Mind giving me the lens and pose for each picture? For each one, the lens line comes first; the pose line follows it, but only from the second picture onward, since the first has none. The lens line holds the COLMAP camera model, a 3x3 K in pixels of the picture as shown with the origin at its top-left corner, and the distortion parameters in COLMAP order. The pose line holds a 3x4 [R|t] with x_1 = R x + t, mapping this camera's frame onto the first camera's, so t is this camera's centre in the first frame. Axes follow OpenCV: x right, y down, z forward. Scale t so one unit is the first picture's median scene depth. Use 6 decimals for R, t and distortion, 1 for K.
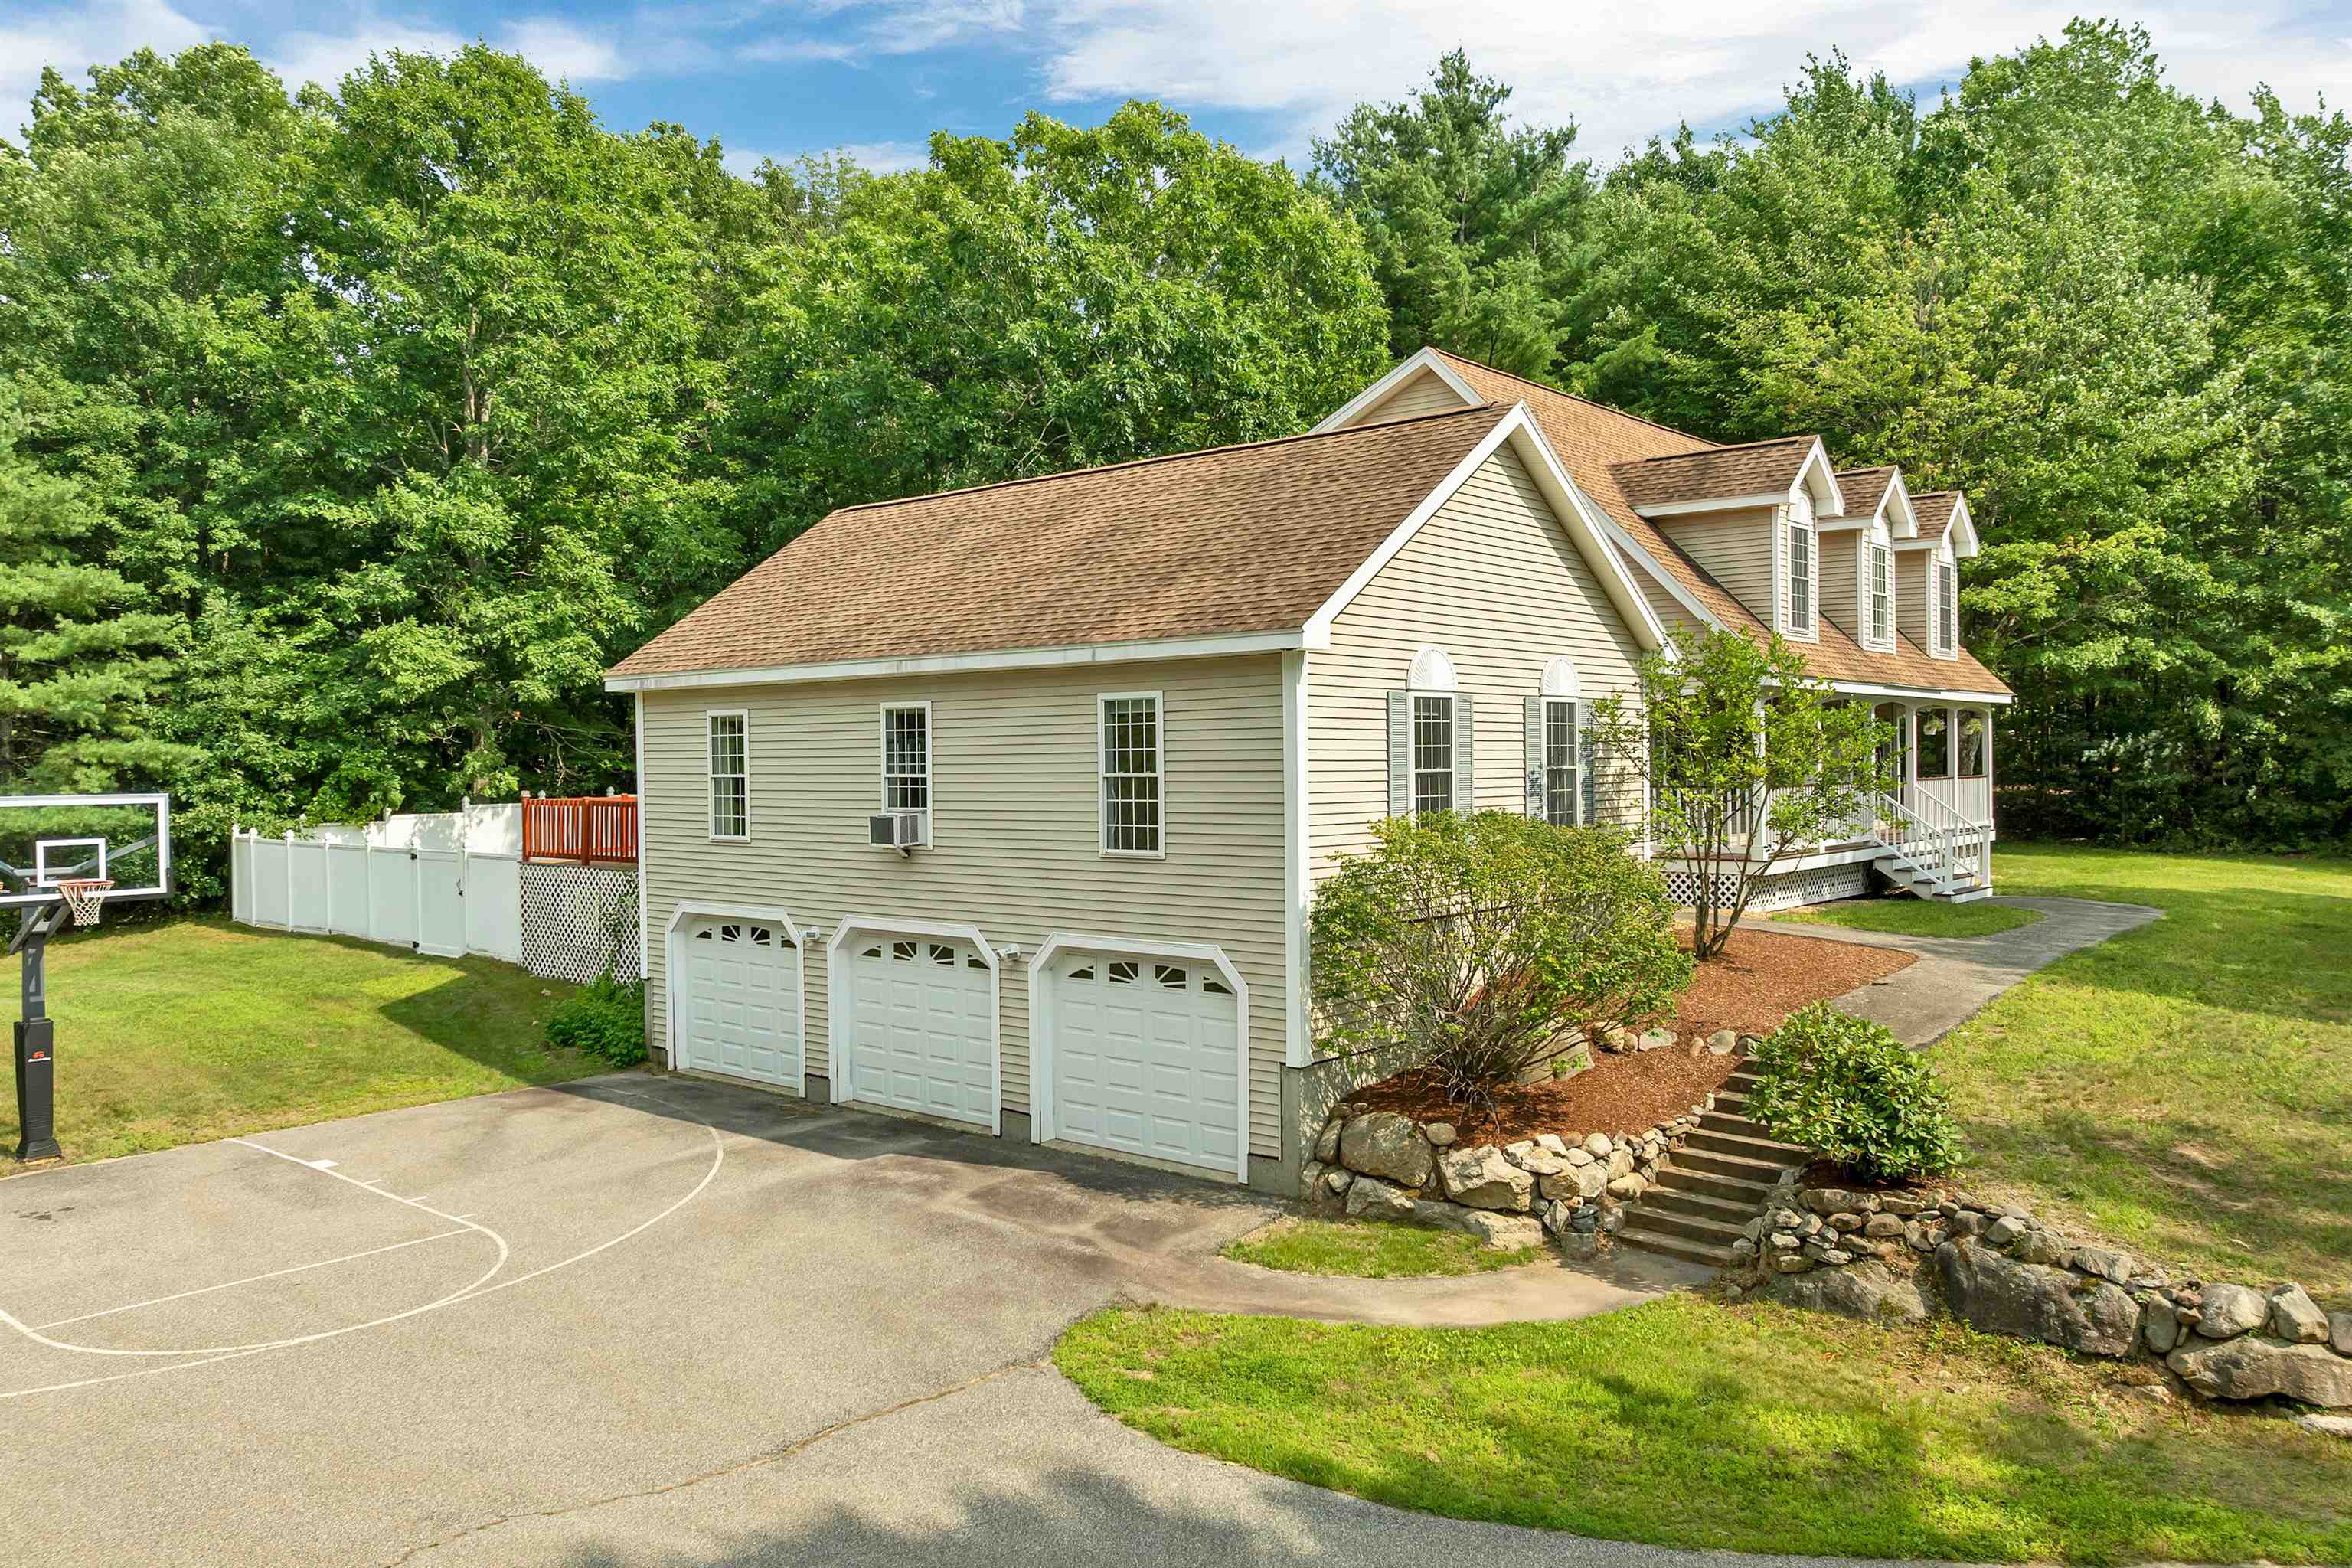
lens RADIAL K [[1702.4, 0, 1176.0], [0, 1702.4, 784.0], [0, 0, 1]] dist [-0.099026, 0.054733]
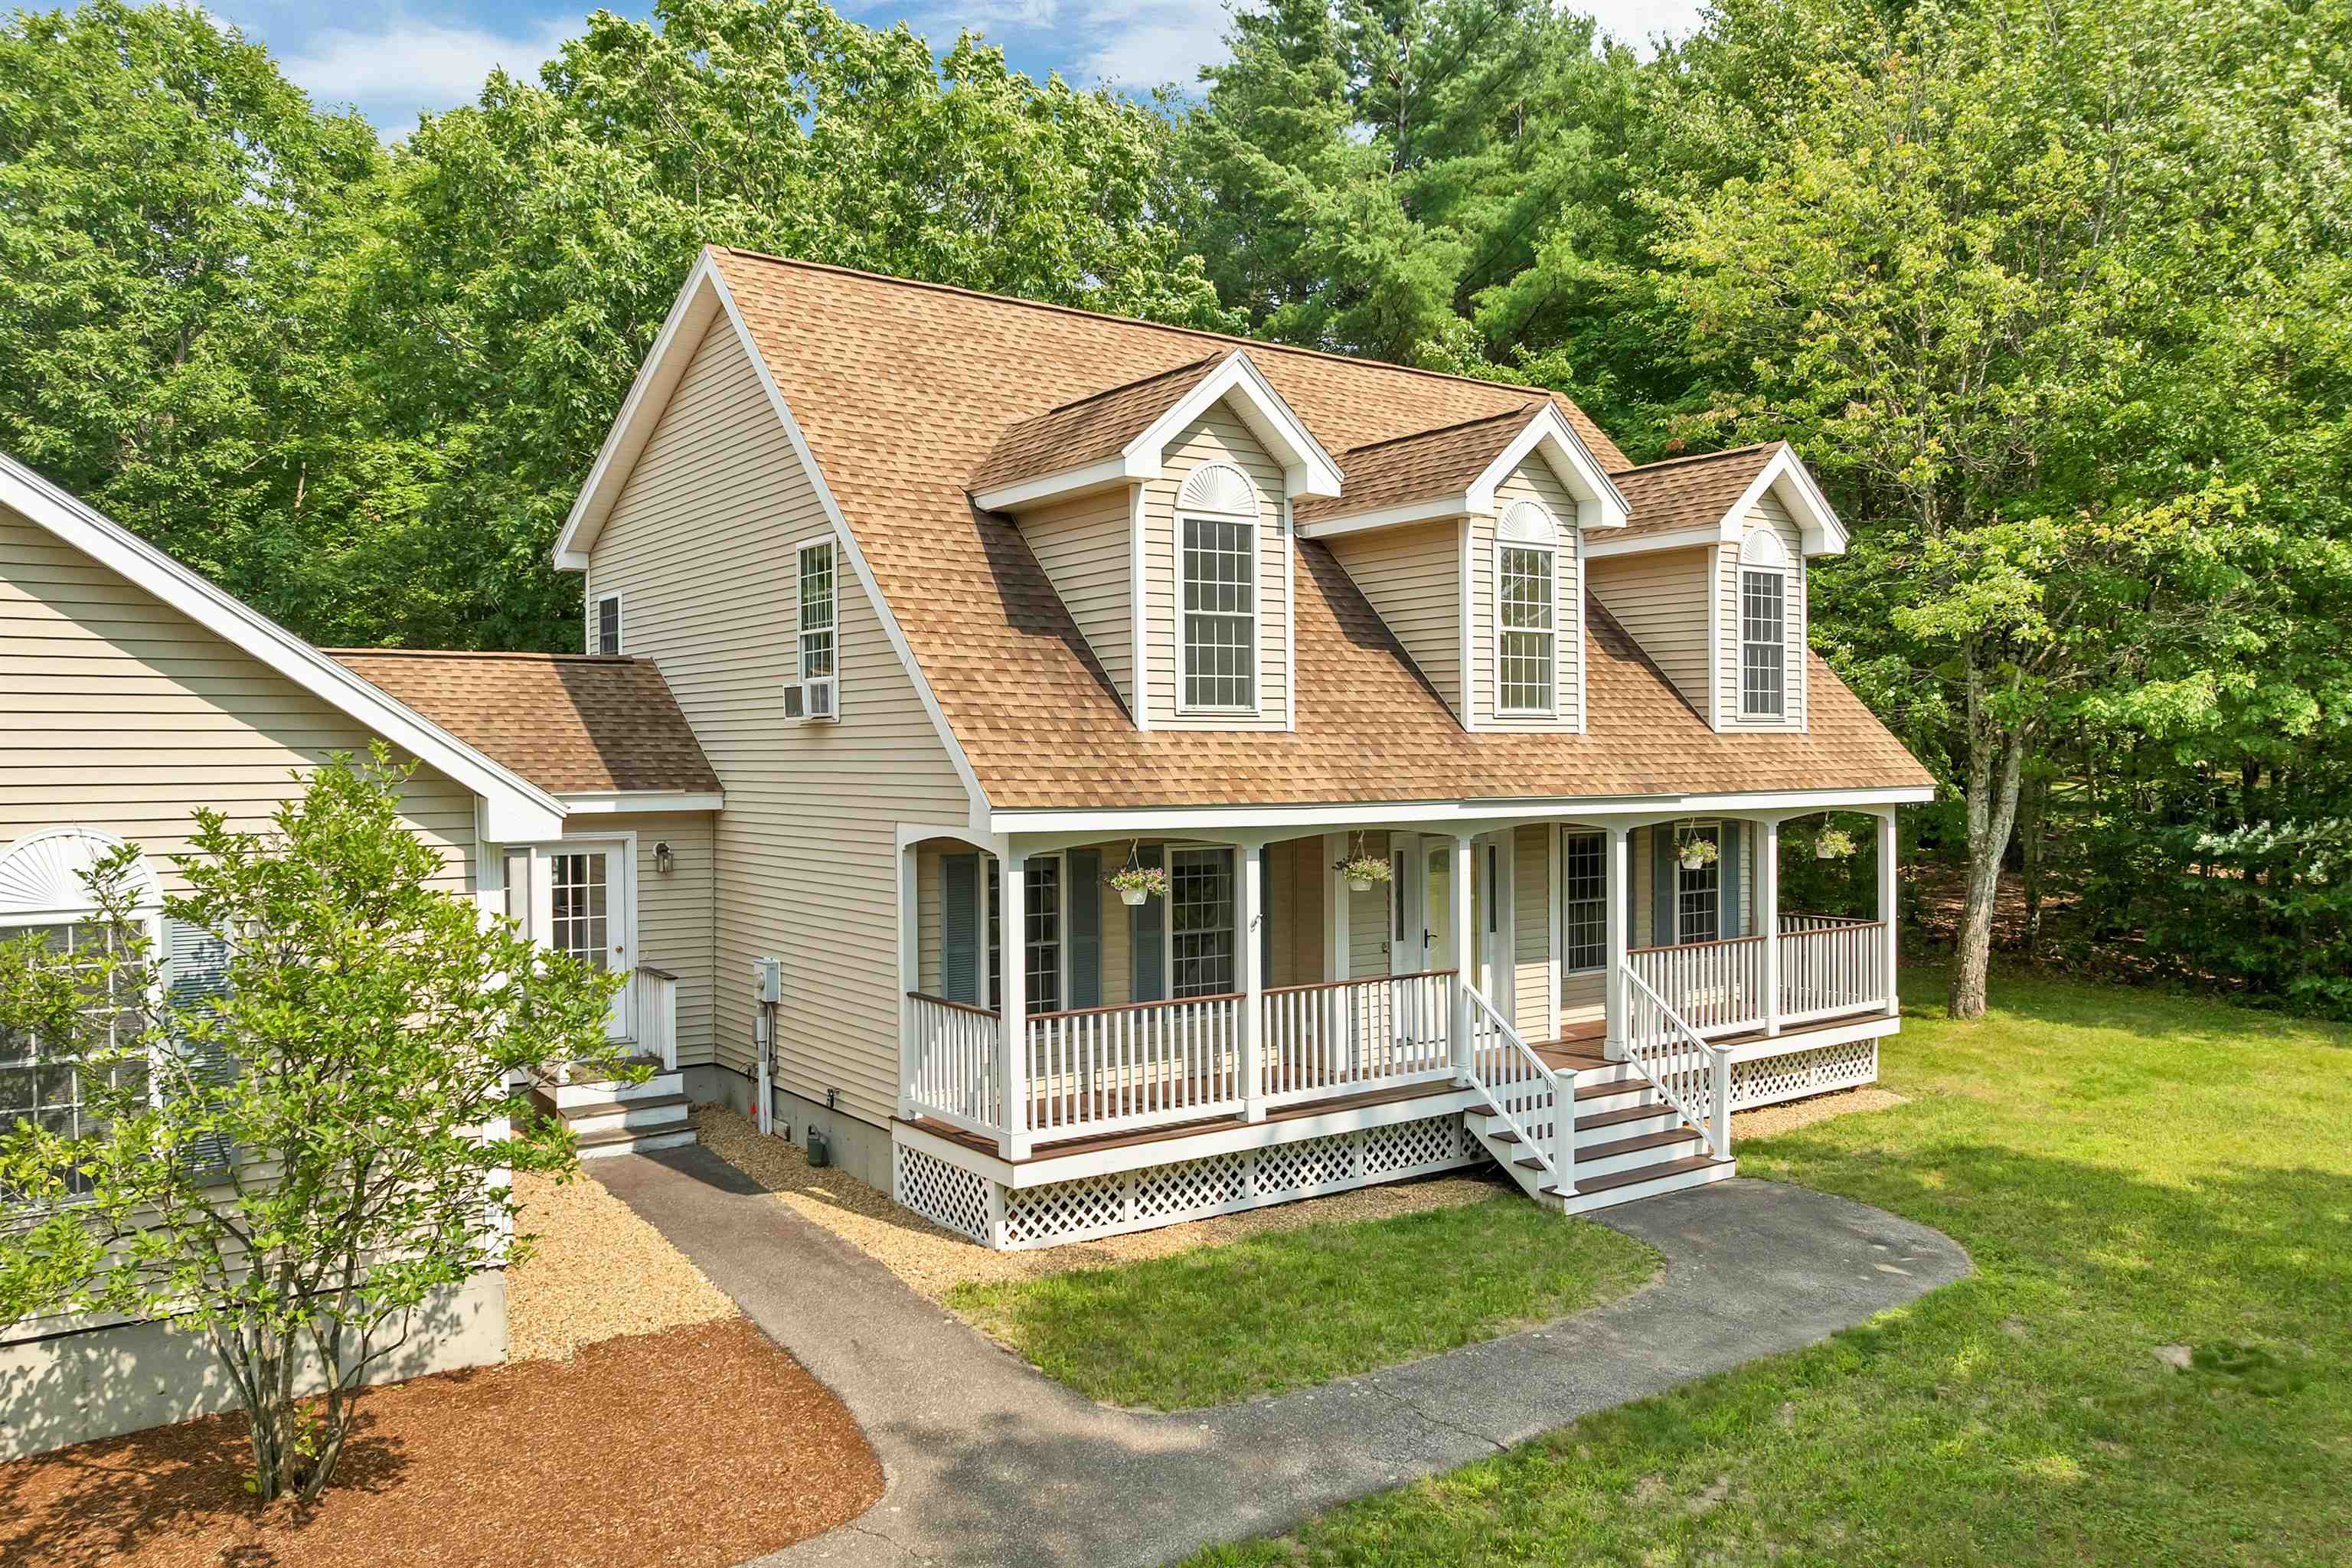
lens RADIAL K [[1702.4, 0, 1176.0], [0, 1702.4, 784.0], [0, 0, 1]] dist [-0.099026, 0.054733]
pose [[0.968028, -0.003838, -0.250811, 0.939842], [0.003613, 0.999993, -0.001356, -0.128360], [0.250815, 0.000407, 0.968035, 0.871291]]
